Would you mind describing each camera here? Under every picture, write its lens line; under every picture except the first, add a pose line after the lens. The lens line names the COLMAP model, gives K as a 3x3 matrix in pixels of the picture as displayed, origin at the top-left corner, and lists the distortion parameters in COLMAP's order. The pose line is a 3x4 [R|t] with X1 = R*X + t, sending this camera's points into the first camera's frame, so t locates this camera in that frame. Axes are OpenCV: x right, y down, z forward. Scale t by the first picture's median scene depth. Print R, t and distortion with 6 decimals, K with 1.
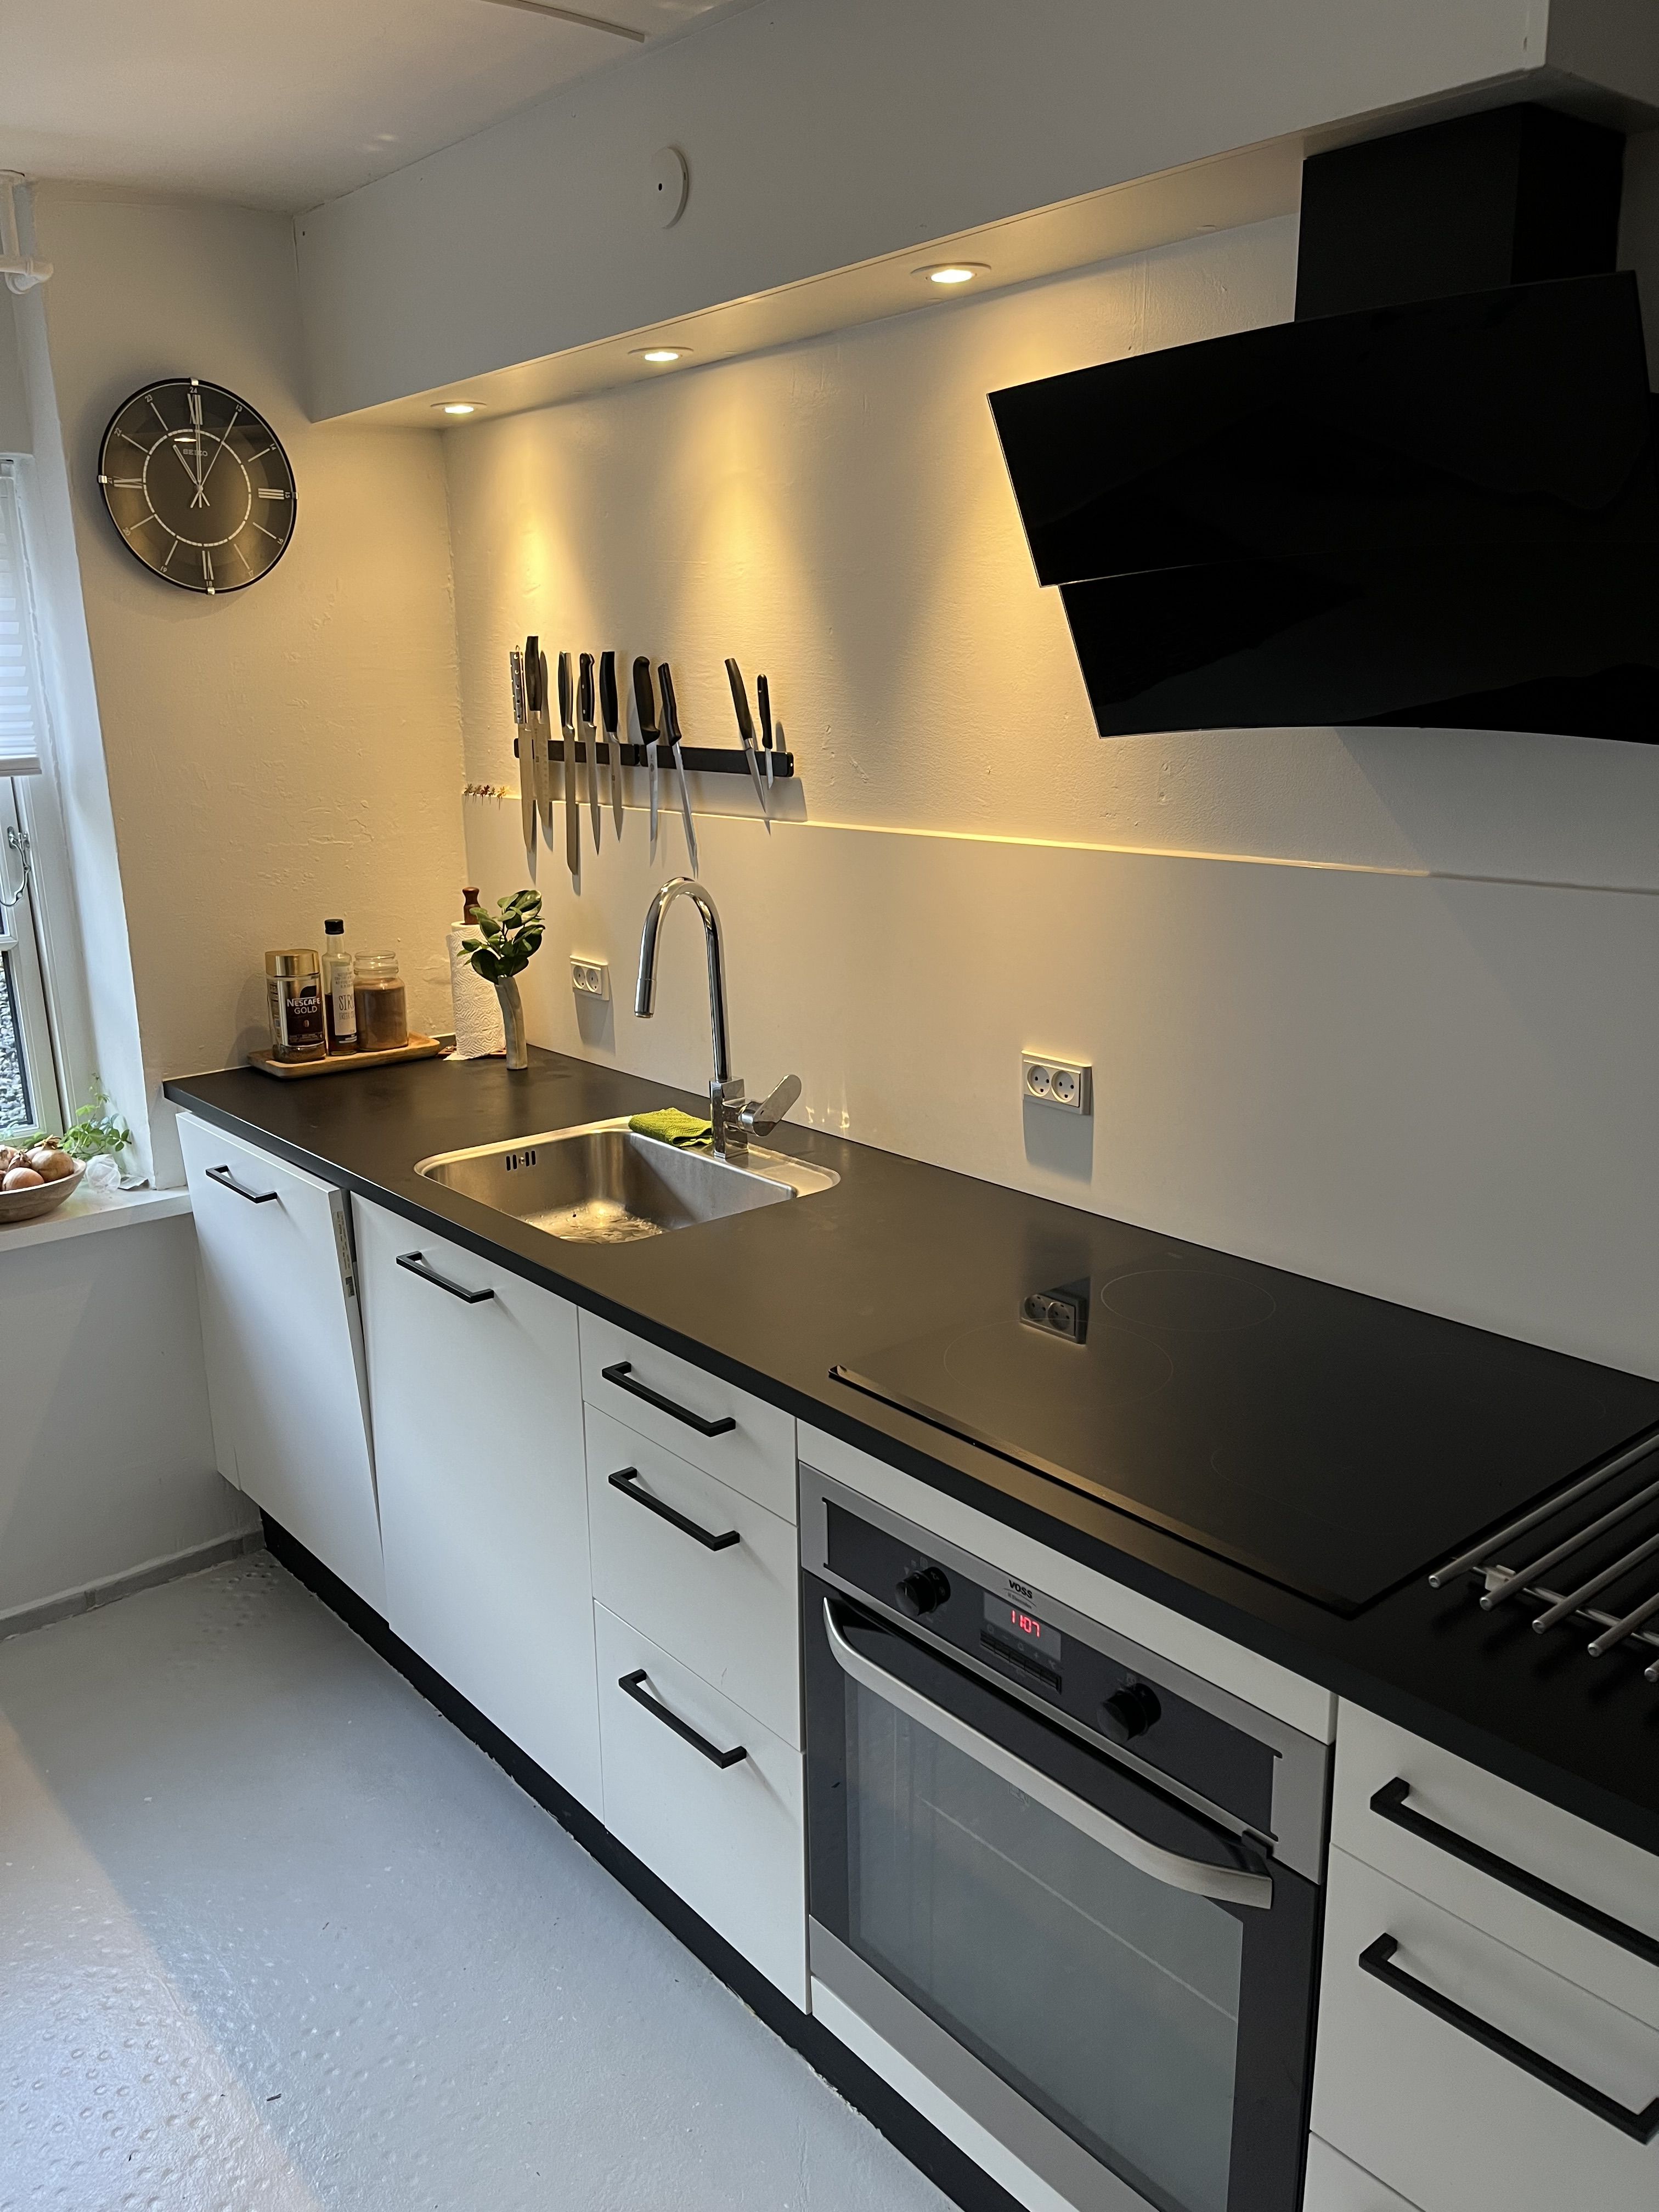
lens RADIAL K [[1680.0, 0, 829.0], [0, 1680.0, 1108.7], [0, 0, 1]] dist [0.061793, -0.025712]
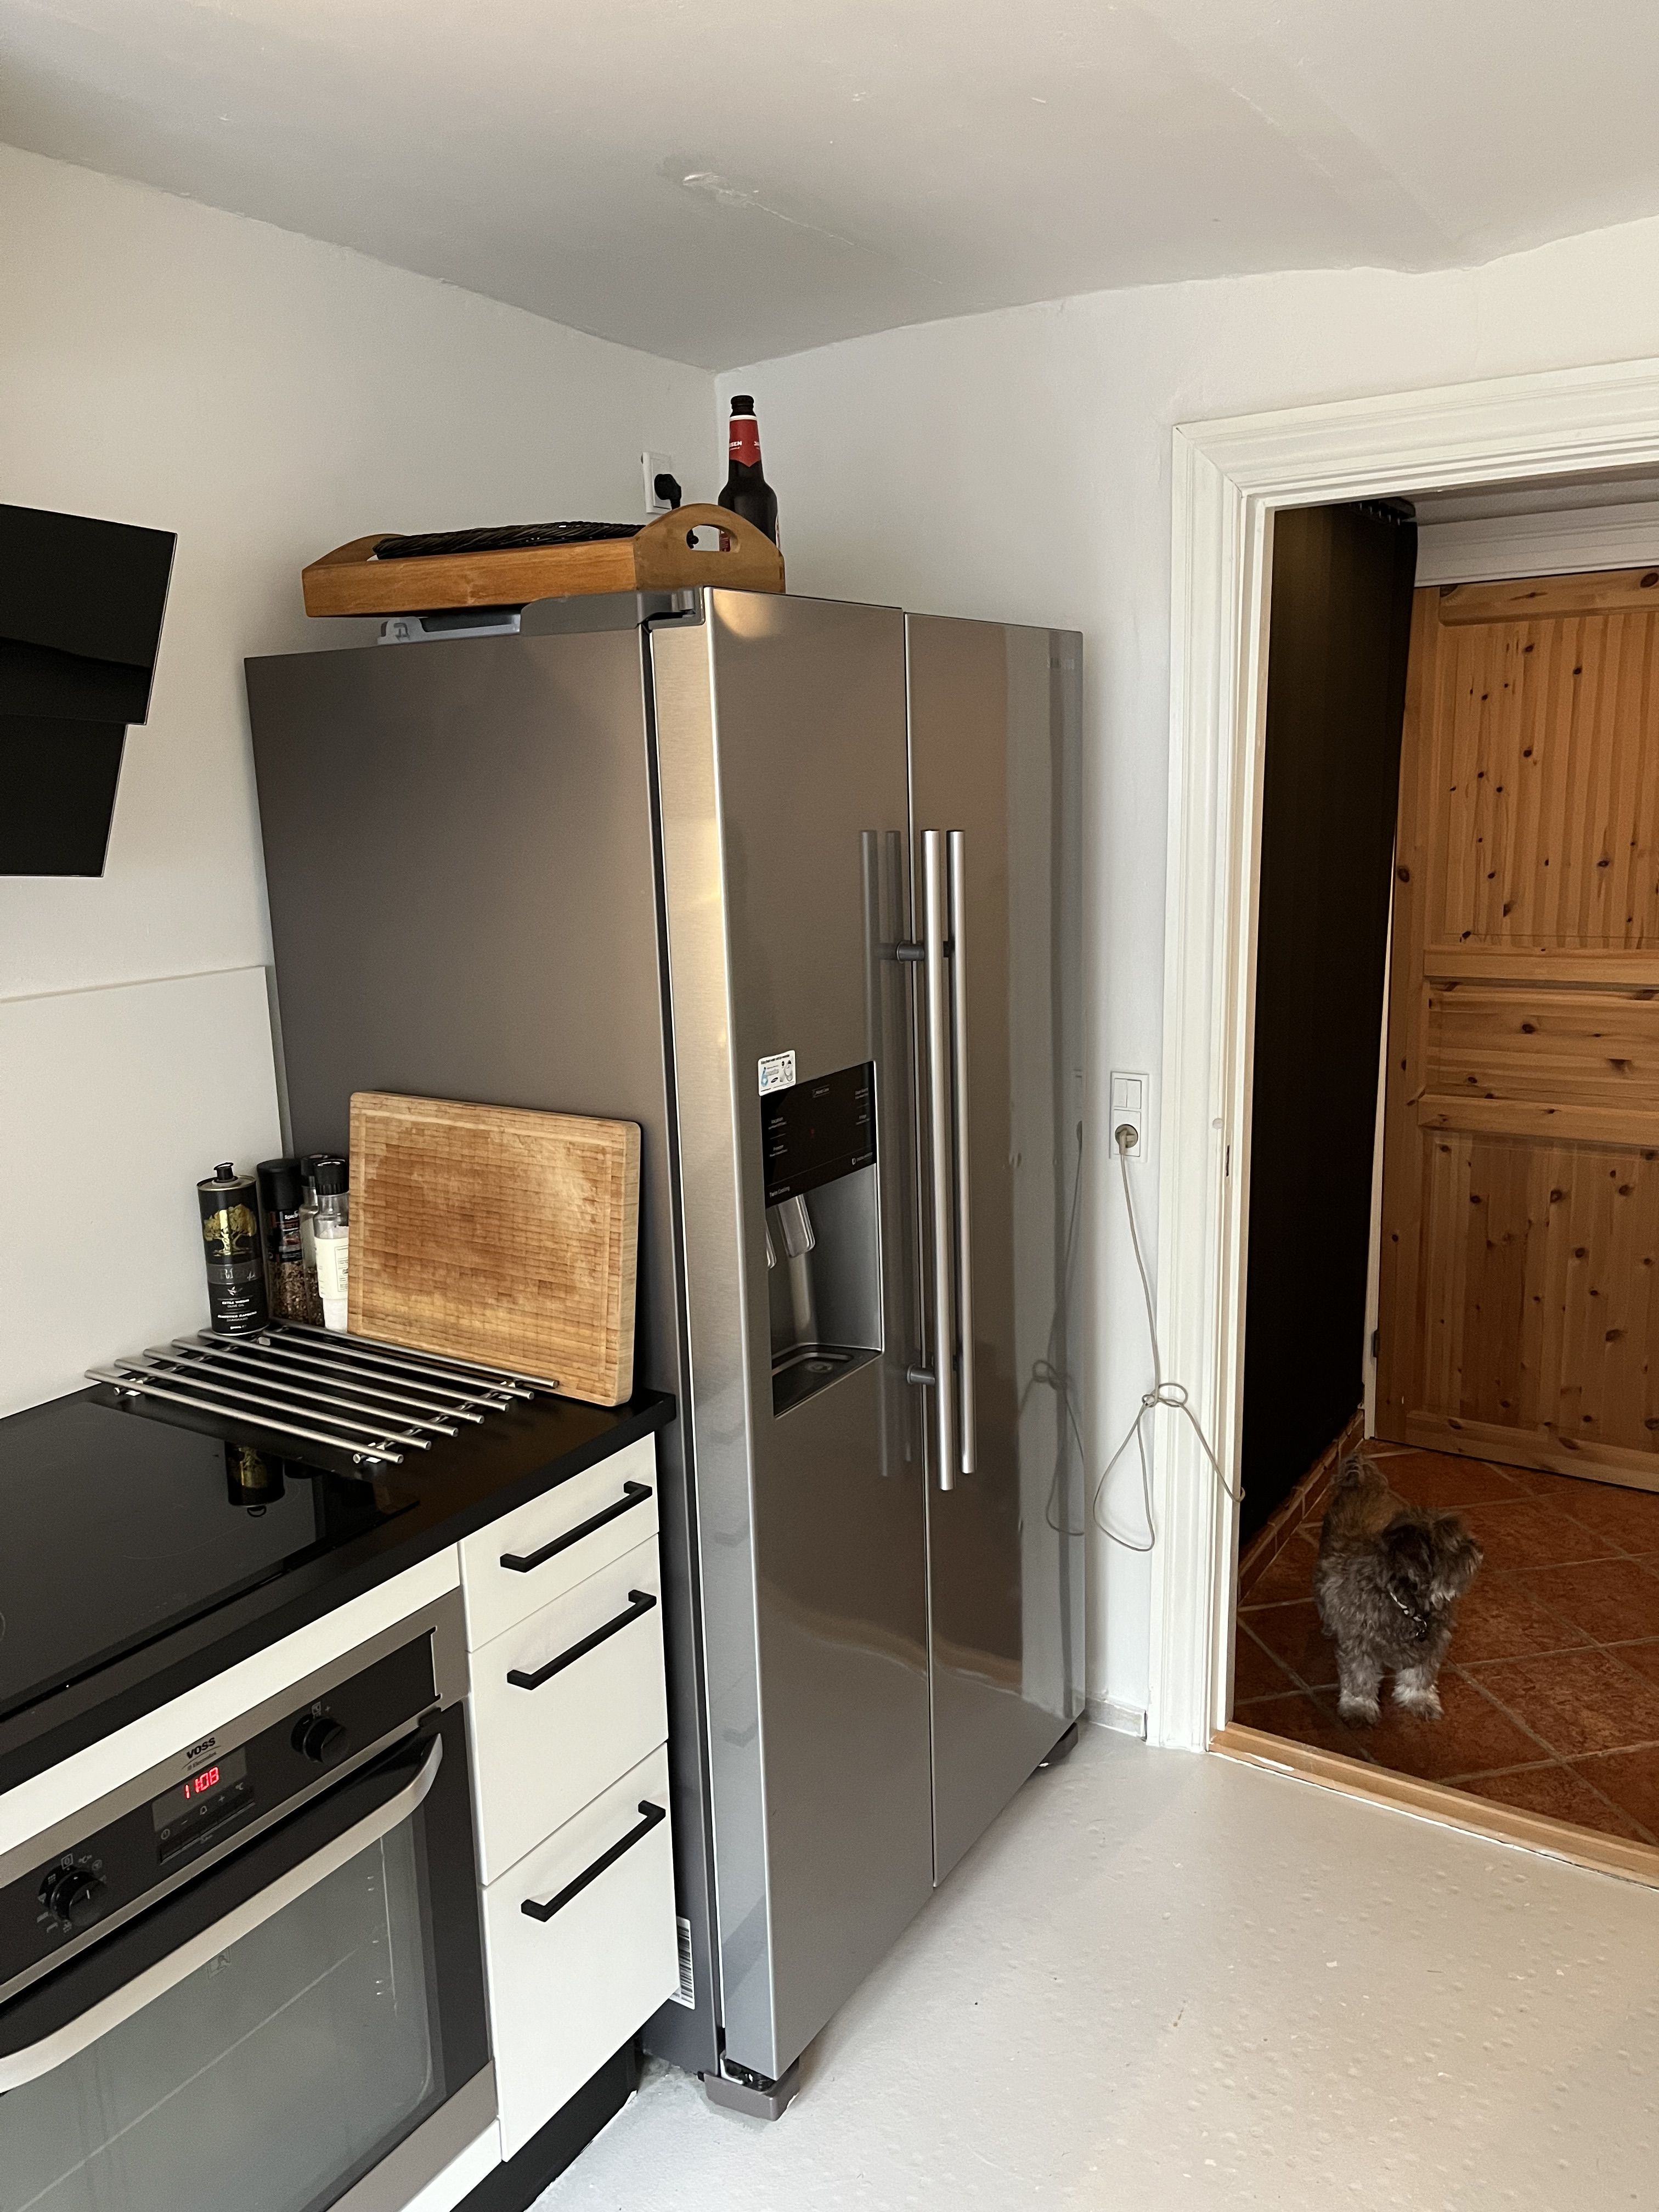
lens RADIAL K [[1680.0, 0, 829.2], [0, 1680.0, 1108.9], [0, 0, 1]] dist [0.061793, -0.025712]
pose [[-0.297429, -0.169467, 0.939583, -0.846298], [0.265395, 0.930659, 0.251870, -0.205178], [-0.917116, 0.324274, -0.231829, 0.779303]]
